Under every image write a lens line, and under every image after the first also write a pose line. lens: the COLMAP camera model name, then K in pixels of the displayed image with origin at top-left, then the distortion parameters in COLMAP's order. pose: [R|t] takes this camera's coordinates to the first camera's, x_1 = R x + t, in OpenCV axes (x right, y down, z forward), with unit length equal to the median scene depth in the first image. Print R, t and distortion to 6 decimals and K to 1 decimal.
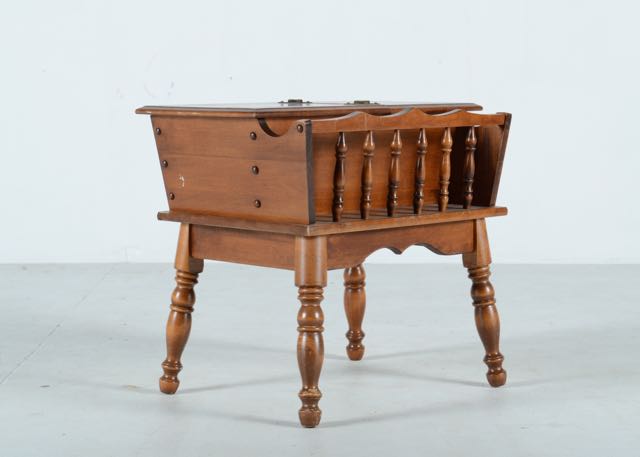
lens RADIAL K [[1643.6, 0, 320.0], [0, 1643.6, 228.5], [0, 0, 1]] dist [0.032712, 0.313637]
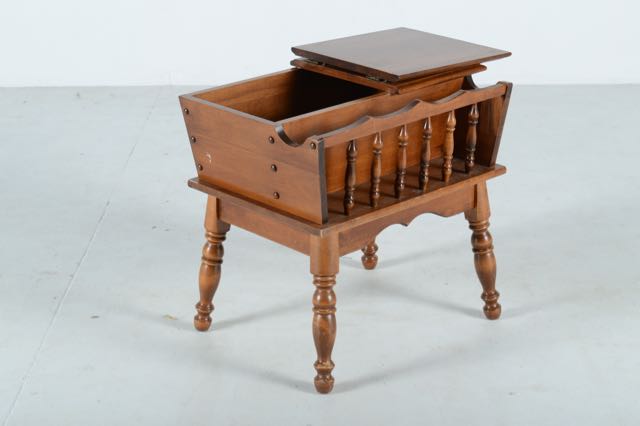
lens RADIAL K [[1478.2, 0, 320.0], [0, 1478.2, 213.0], [0, 0, 1]] dist [-0.006455, -0.026828]
pose [[0.999552, 0.002912, -0.029787, 0.019758], [0.005181, 0.963399, 0.268020, -0.255289], [0.029477, -0.268054, 0.962953, 0.039555]]
